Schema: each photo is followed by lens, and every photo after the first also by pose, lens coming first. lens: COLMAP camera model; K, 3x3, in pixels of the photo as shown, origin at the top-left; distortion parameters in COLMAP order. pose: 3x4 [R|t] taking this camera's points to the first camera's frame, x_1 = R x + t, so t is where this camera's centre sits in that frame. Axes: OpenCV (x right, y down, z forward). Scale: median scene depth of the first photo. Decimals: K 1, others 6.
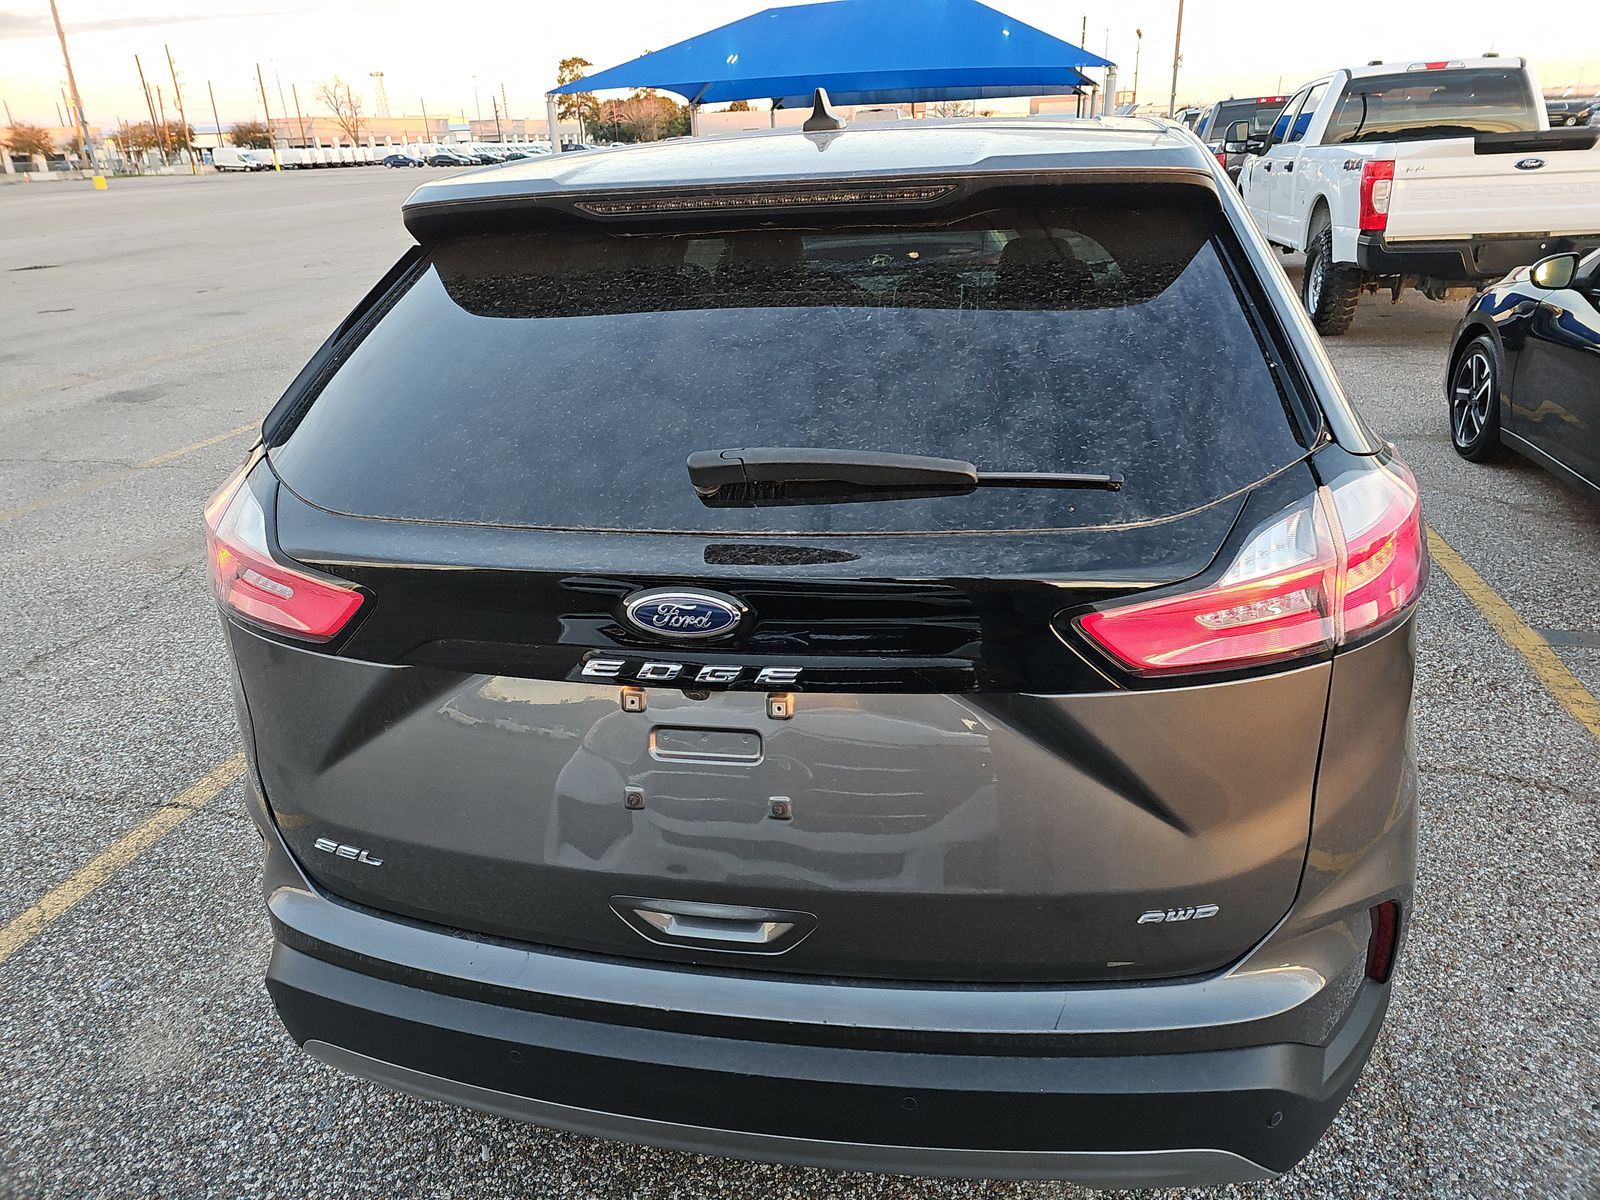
lens RADIAL K [[1086.1, 0, 800.0], [0, 1086.1, 600.0], [0, 0, 1]] dist [0.060700, -0.064755]
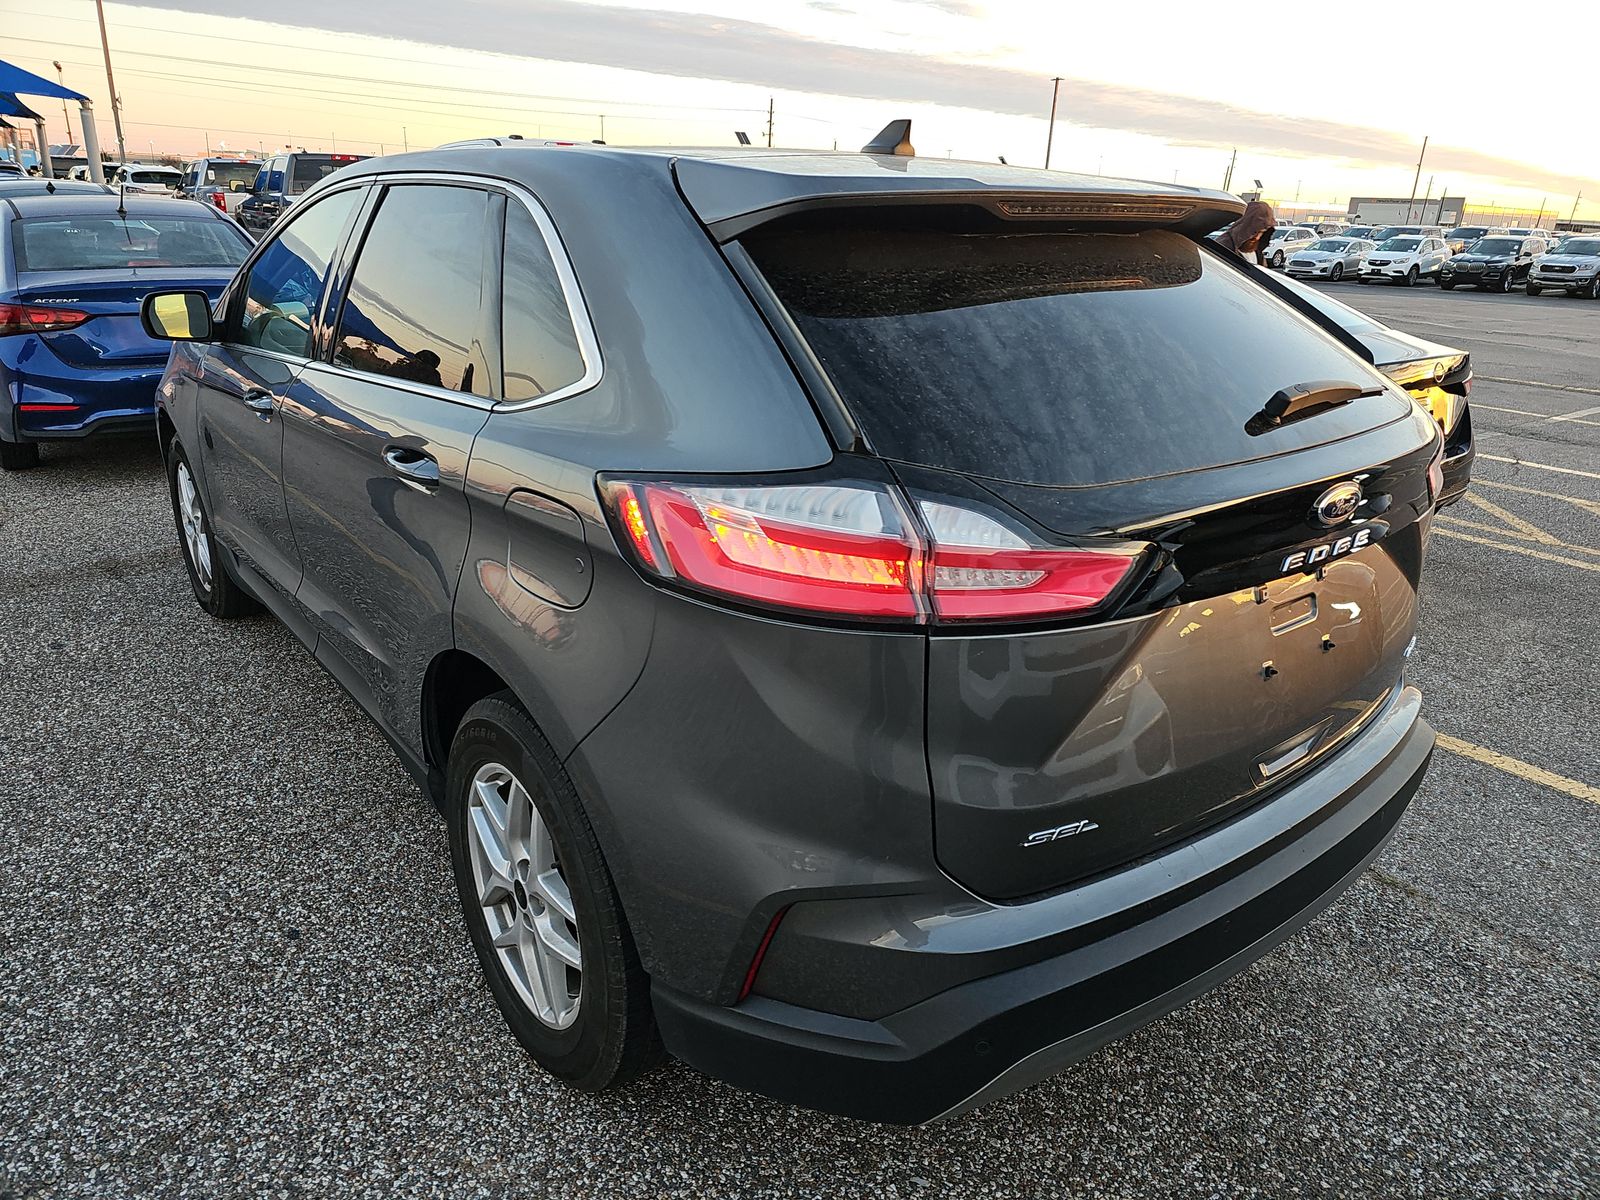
lens RADIAL K [[1088.2, 0, 800.0], [0, 1088.2, 600.0], [0, 0, 1]] dist [0.002858, 0.001978]
pose [[0.624380, -0.209515, 0.752498, -0.263501], [0.243807, 0.967501, 0.067080, -0.021464], [-0.742097, 0.141581, 0.655169, 0.105136]]
